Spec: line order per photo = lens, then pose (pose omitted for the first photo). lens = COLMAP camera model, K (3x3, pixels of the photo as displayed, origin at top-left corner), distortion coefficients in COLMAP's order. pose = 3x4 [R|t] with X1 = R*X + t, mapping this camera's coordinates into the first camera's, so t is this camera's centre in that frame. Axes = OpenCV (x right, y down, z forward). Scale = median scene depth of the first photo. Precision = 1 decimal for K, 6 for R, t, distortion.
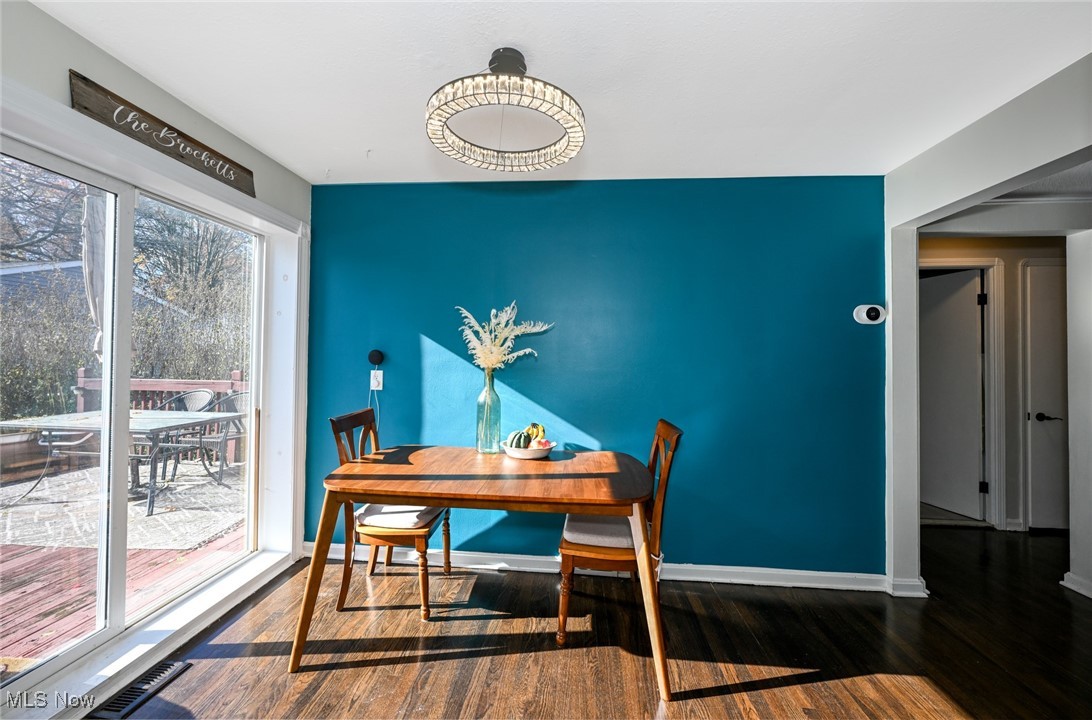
lens RADIAL K [[435.0, 0, 548.1], [0, 435.0, 346.5], [0, 0, 1]] dist [-0.007889, 0.000118]
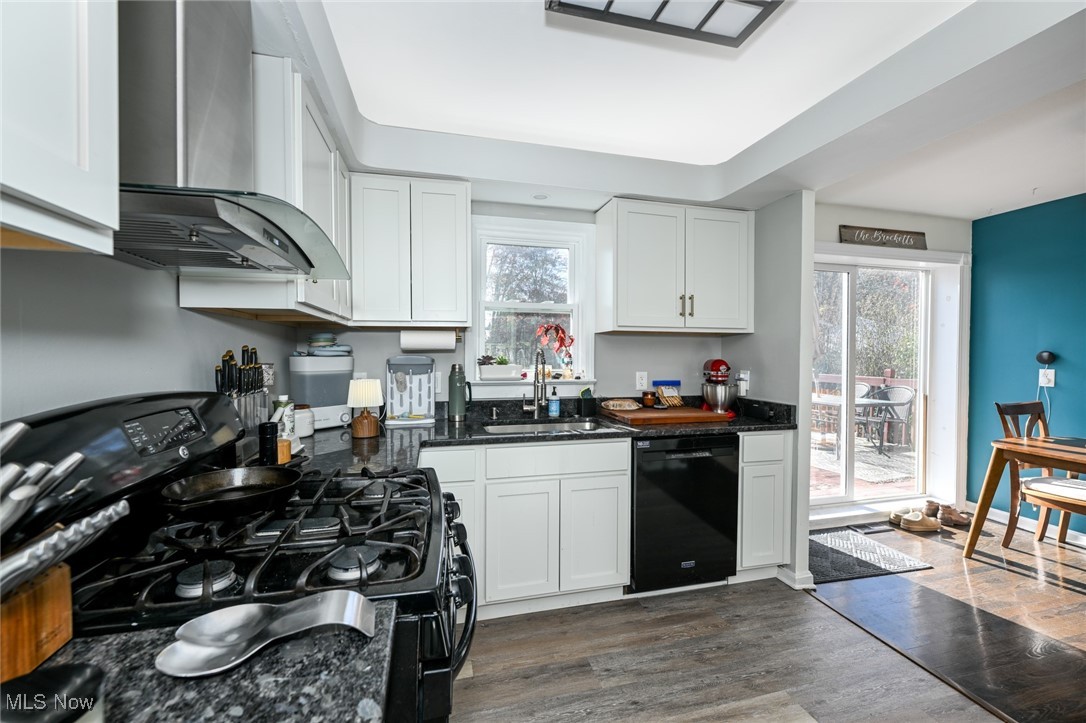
lens RADIAL K [[426.8, 0, 540.7], [0, 426.8, 360.7], [0, 0, 1]] dist [-0.001755, -0.000251]
pose [[0.304016, 0.007215, -0.952640, 0.296318], [0.019311, 0.999719, 0.013734, -0.010045], [0.952471, -0.022572, 0.303791, -0.673329]]
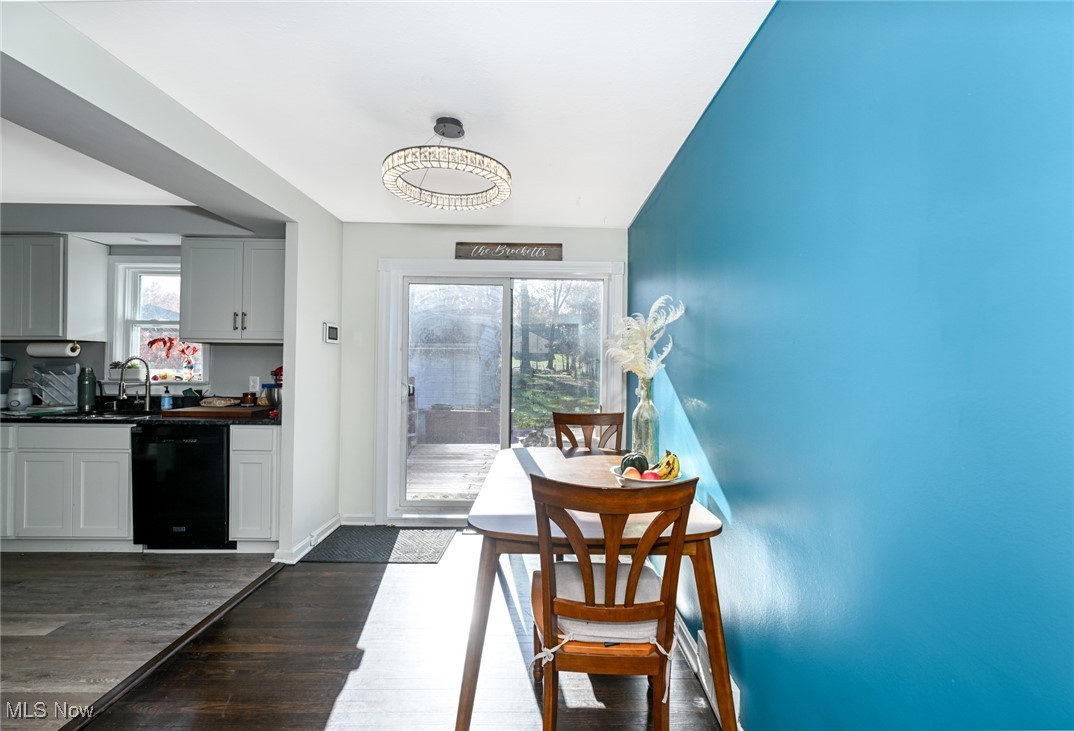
lens RADIAL K [[423.7, 0, 537.0], [0, 423.7, 365.5], [0, 0, 1]] dist [-0.002404, -0.000526]
pose [[0.078471, -0.015037, -0.996803, 0.727323], [0.011263, 0.999836, -0.014196, 0.035909], [0.996853, -0.010113, 0.078628, 0.757122]]
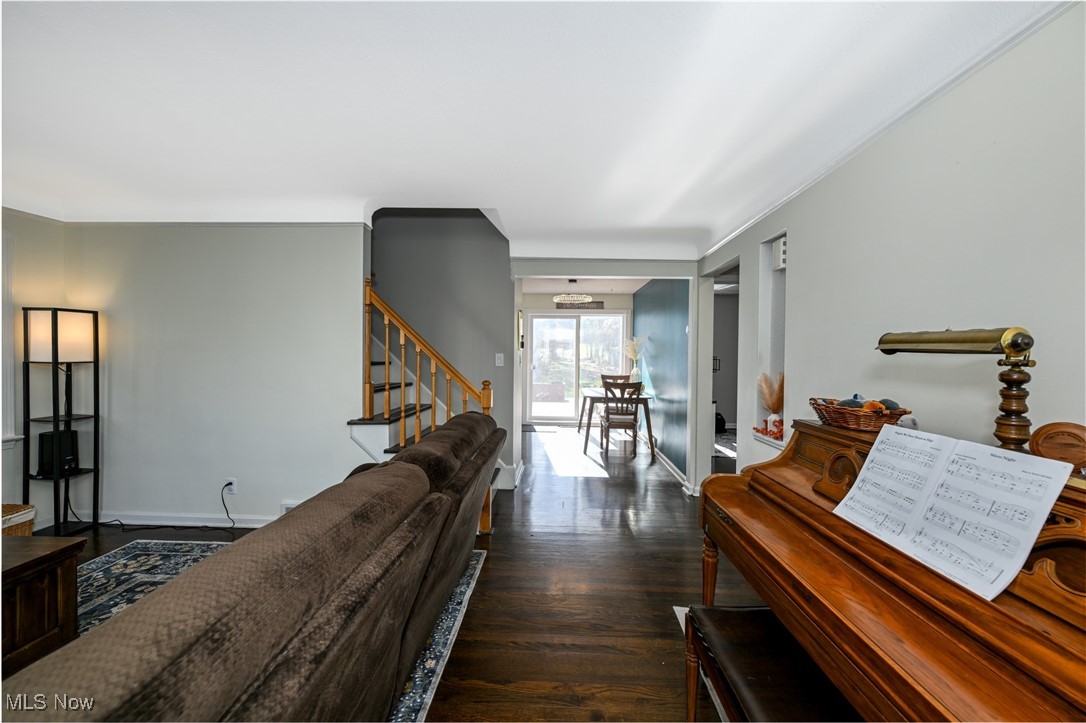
lens RADIAL K [[426.8, 0, 540.7], [0, 426.8, 360.7], [0, 0, 1]] dist [-0.001755, -0.000251]
pose [[0.039151, 0.001302, -0.999232, 2.463867], [0.009505, 0.999953, 0.001675, 0.040973], [0.999188, -0.009563, 0.039137, 0.365597]]
